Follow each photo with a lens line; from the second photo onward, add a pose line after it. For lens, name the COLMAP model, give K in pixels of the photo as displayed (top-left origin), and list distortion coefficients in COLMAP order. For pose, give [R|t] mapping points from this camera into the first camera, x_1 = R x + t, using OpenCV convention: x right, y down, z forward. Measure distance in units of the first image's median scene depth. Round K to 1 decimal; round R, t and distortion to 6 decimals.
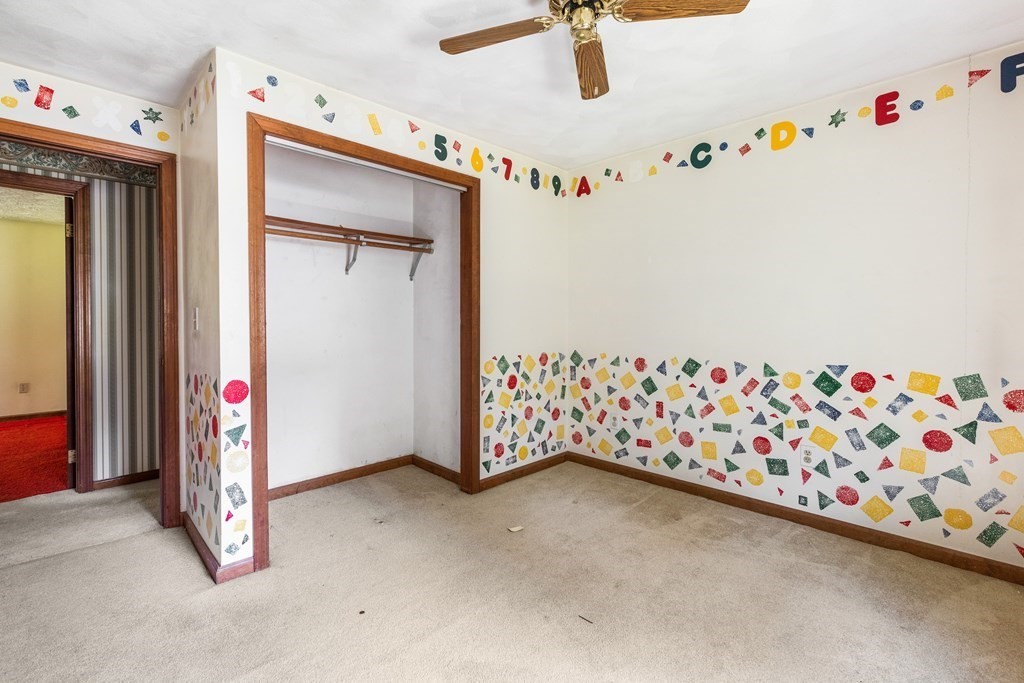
lens RADIAL K [[464.1, 0, 509.1], [0, 464.1, 330.6], [0, 0, 1]] dist [0.005289, -0.001590]
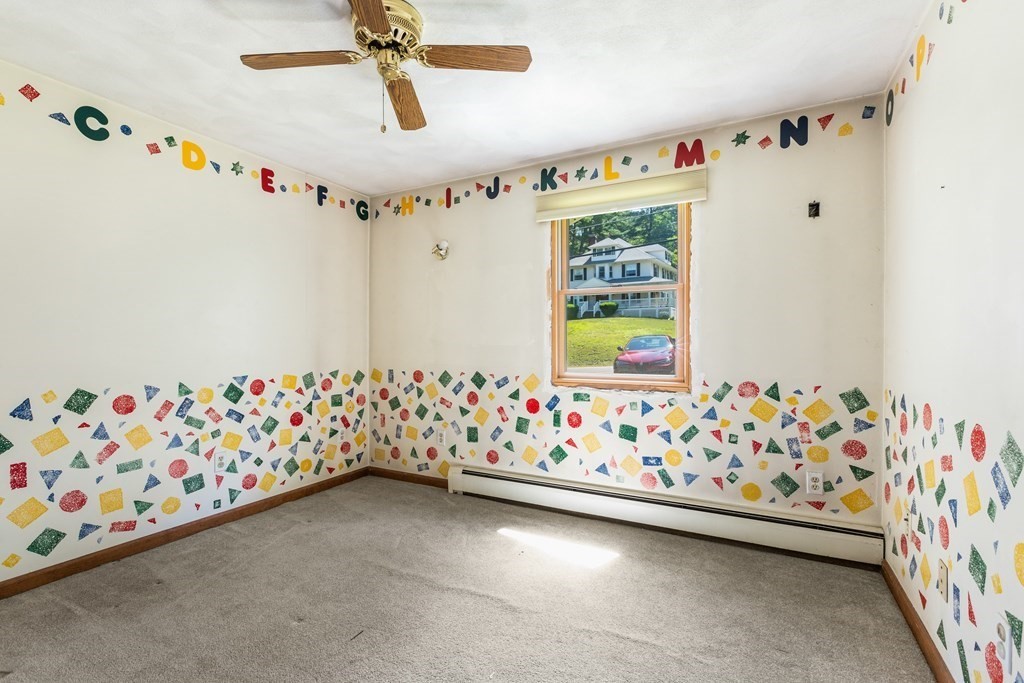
lens RADIAL K [[464.1, 0, 507.0], [0, 464.1, 348.7], [0, 0, 1]] dist [0.005289, -0.001590]
pose [[-0.284044, -0.017893, 0.958644, -0.598016], [0.018111, 0.999547, 0.024023, -0.011760], [-0.958640, 0.024185, -0.283592, 0.650125]]
